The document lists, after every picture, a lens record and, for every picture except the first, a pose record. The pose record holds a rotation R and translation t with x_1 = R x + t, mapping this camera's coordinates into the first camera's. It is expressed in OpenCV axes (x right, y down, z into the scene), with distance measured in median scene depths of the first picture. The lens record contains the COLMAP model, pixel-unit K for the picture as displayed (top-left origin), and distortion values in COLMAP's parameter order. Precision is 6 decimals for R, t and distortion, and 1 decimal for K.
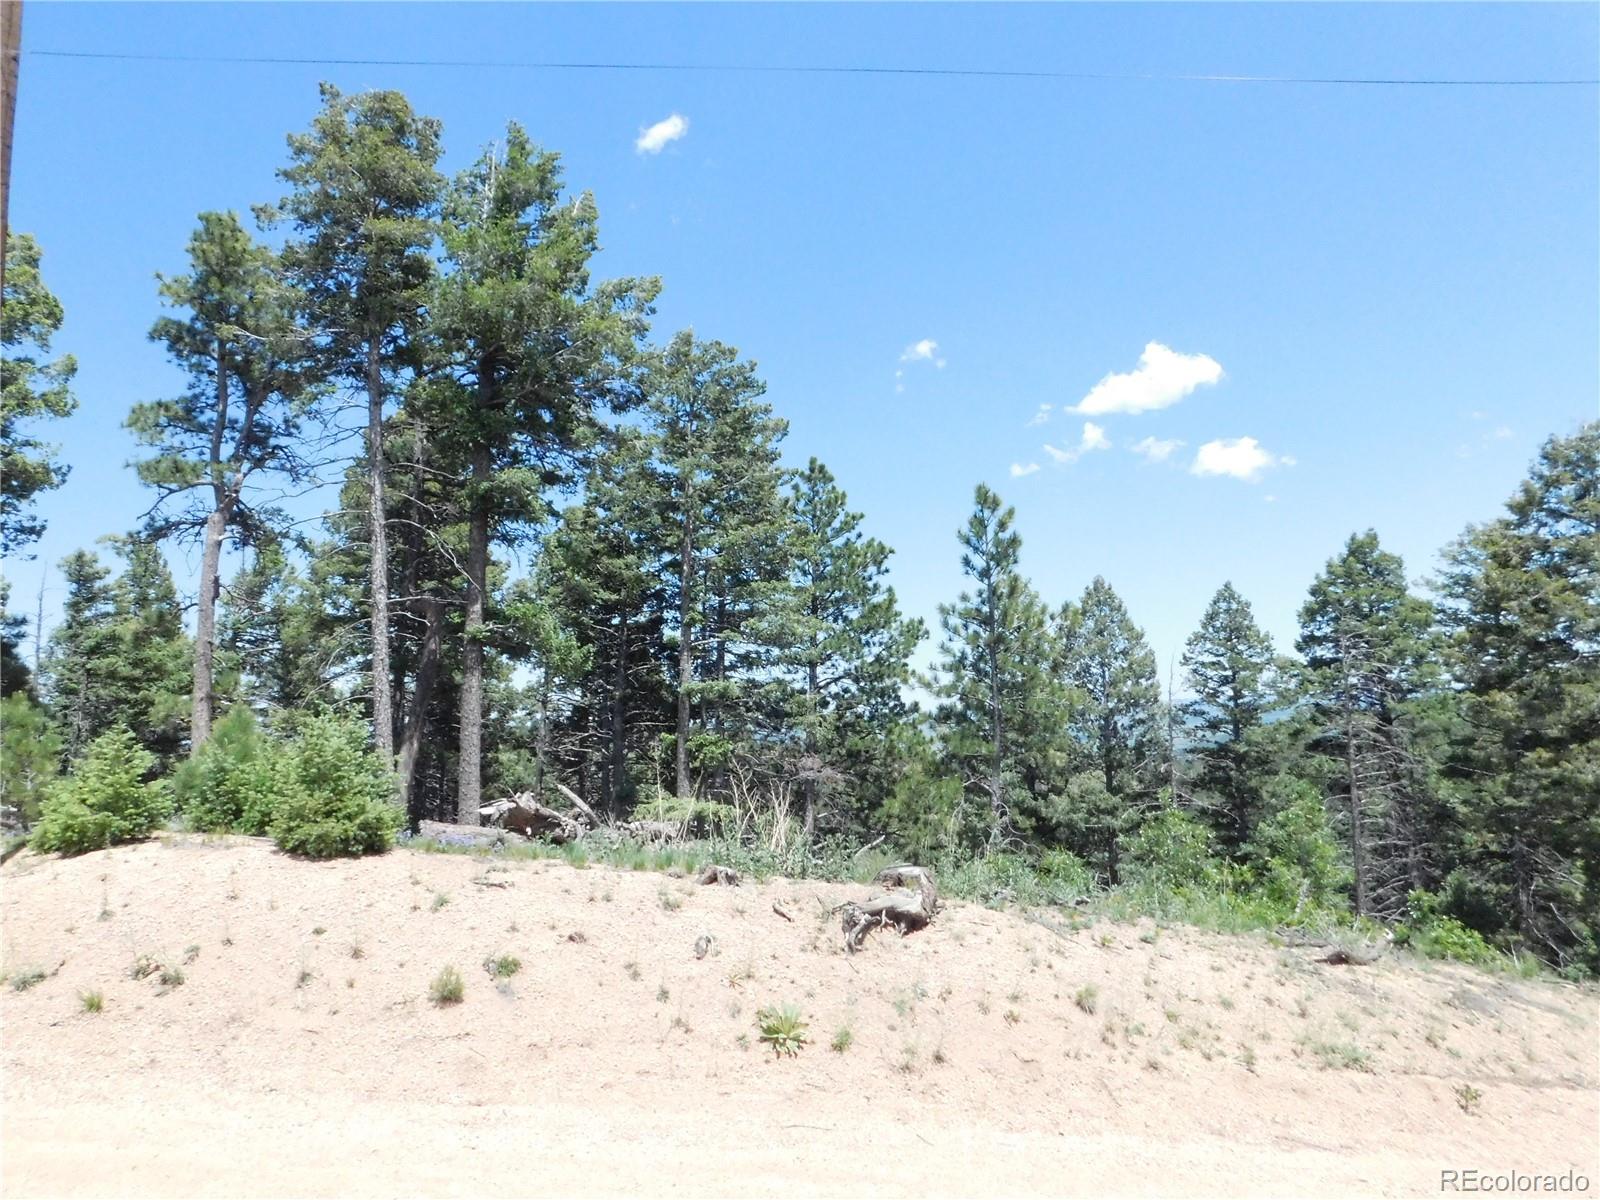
lens RADIAL K [[1072.4, 0, 800.0], [0, 1072.4, 600.0], [0, 0, 1]] dist [-0.063320, 0.063209]
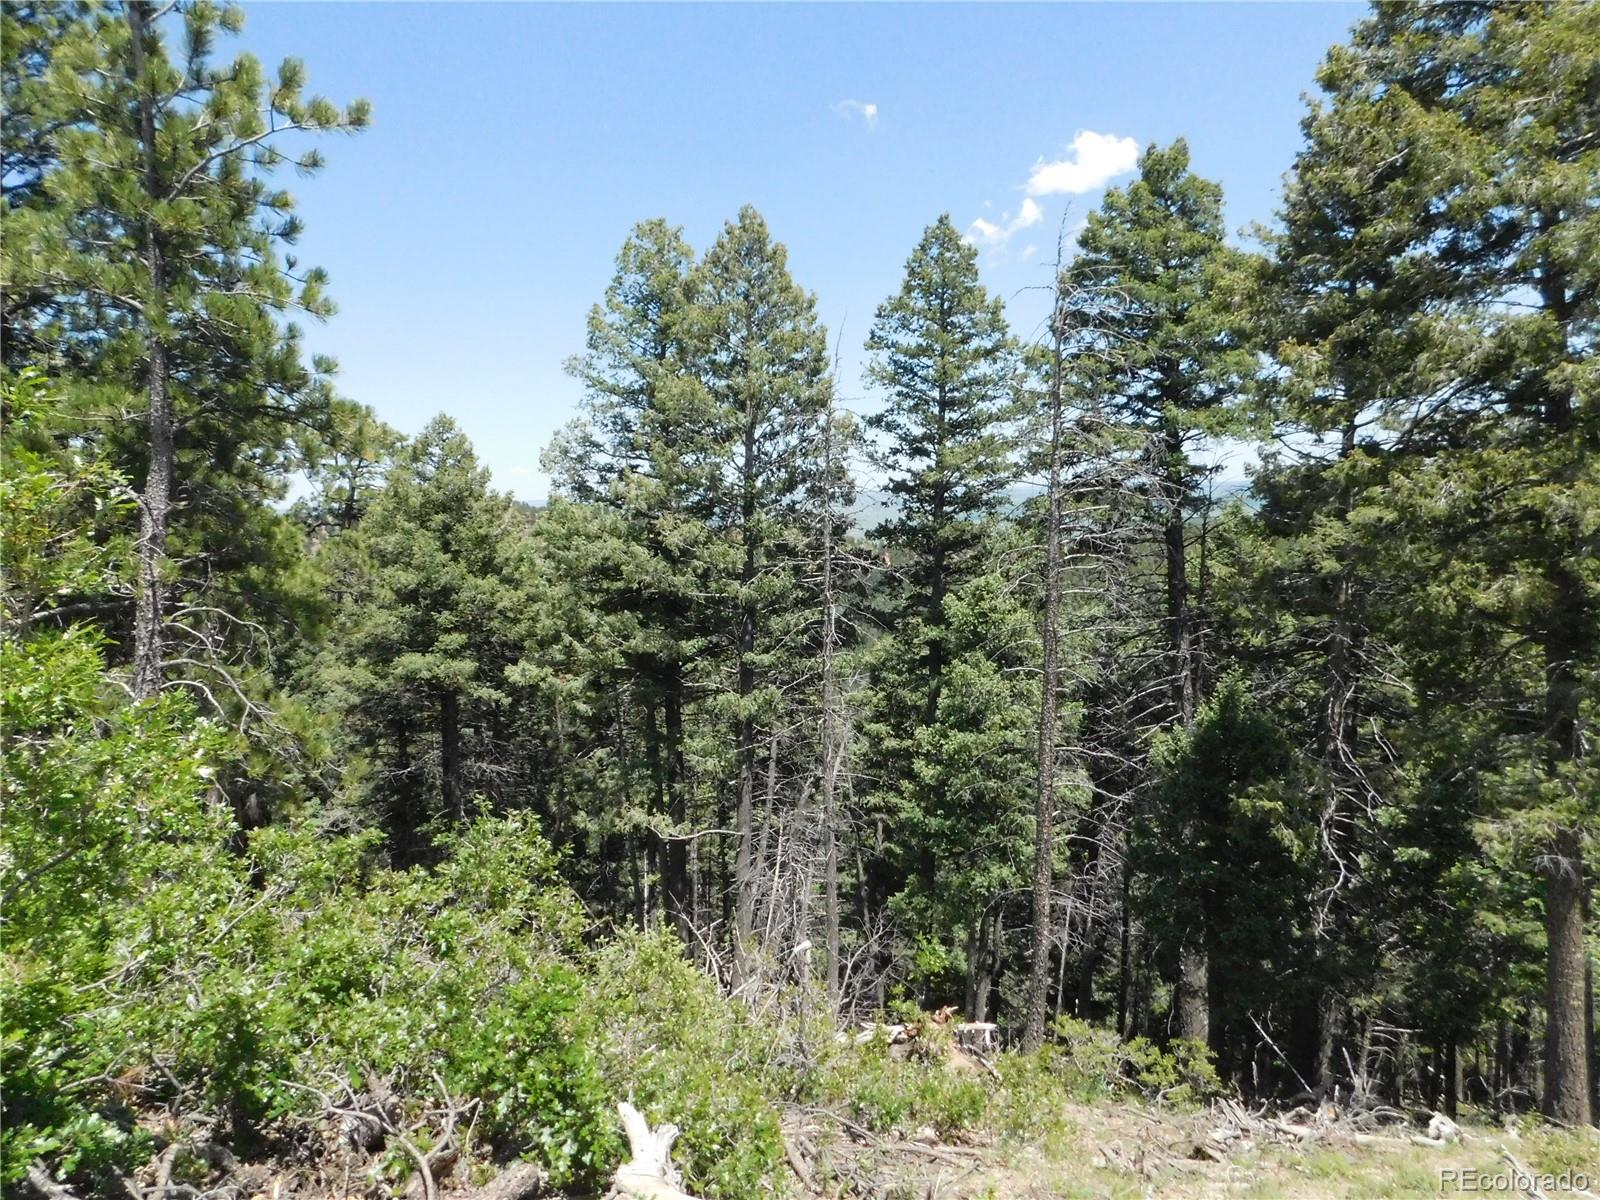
lens RADIAL K [[1083.7, 0, 809.0], [0, 1083.7, 603.1], [0, 0, 1]] dist [-0.060535, 0.062461]
pose [[0.996566, 0.008459, 0.082365, 0.315165], [-0.025476, 0.977835, 0.207821, 0.088099], [-0.078781, -0.209205, 0.974693, 0.397958]]
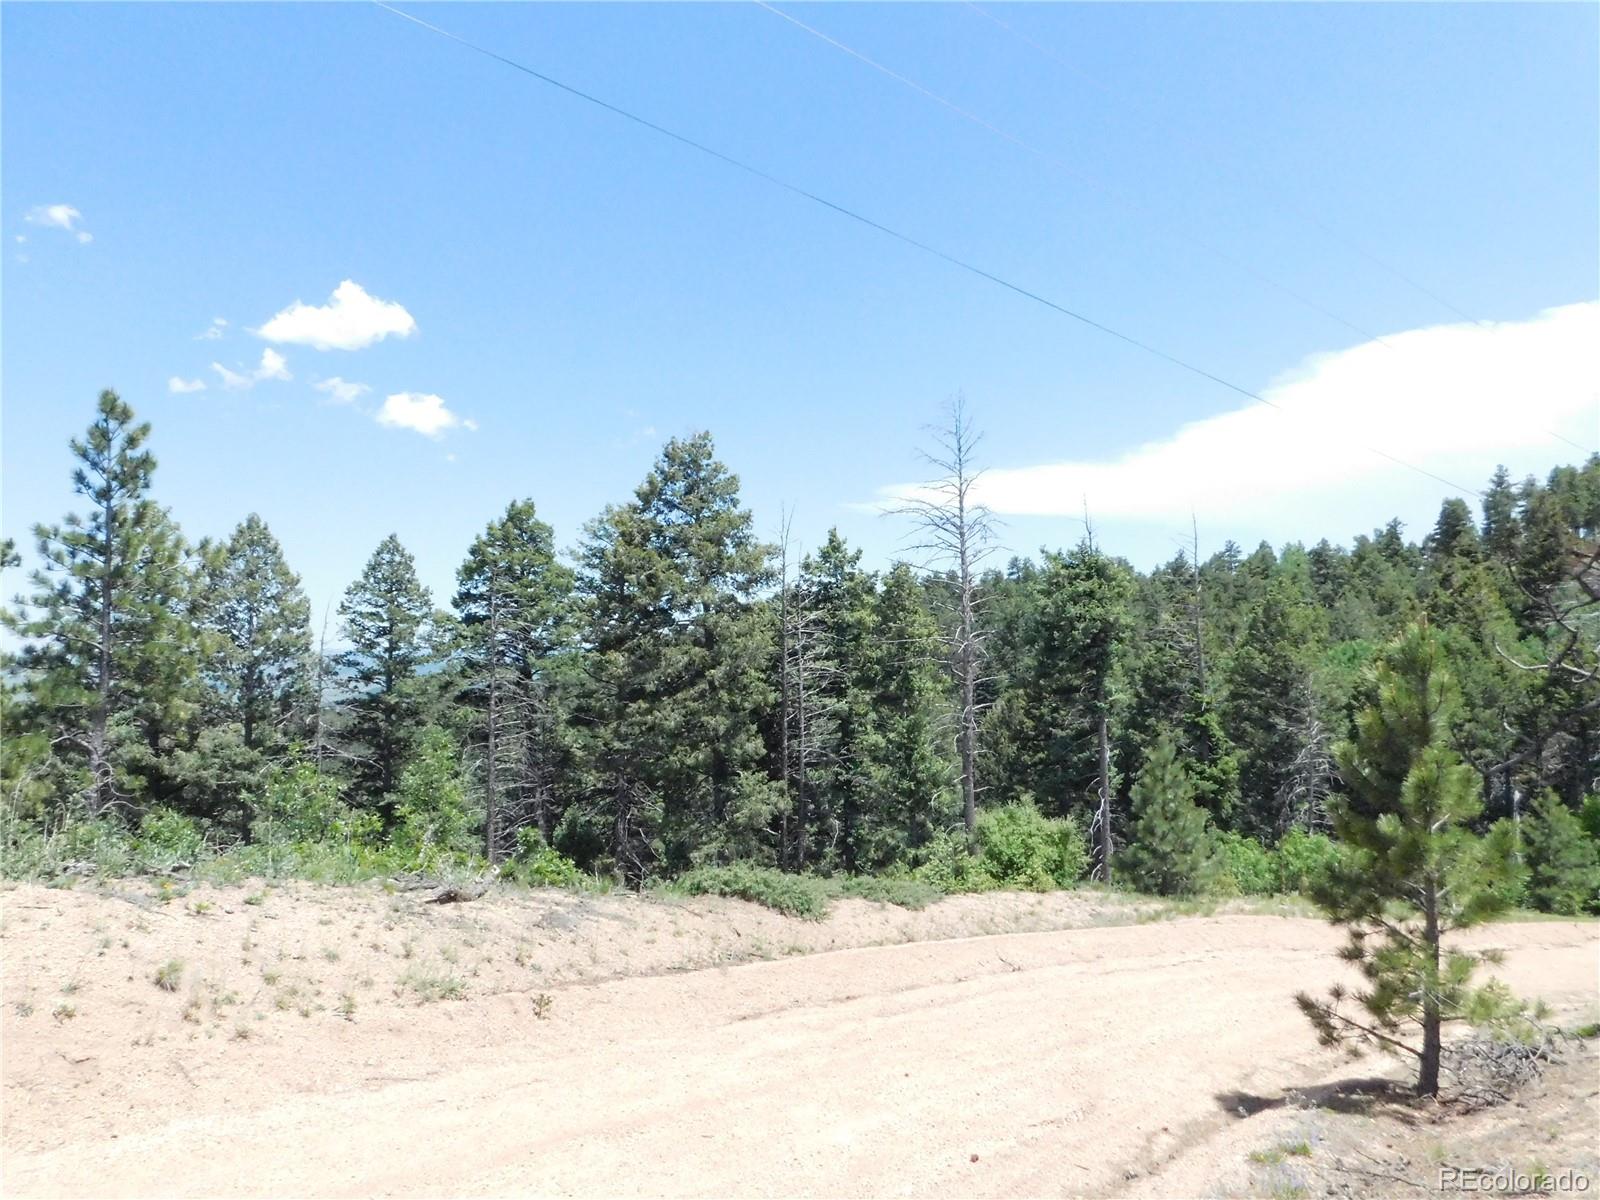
lens RADIAL K [[1072.4, 0, 800.0], [0, 1072.4, 600.0], [0, 0, 1]] dist [-0.063320, 0.063209]
pose [[0.736578, 0.059710, 0.673712, 0.016149], [-0.089963, 0.995894, 0.010094, 0.000461], [-0.670343, -0.068044, 0.738925, 0.000136]]
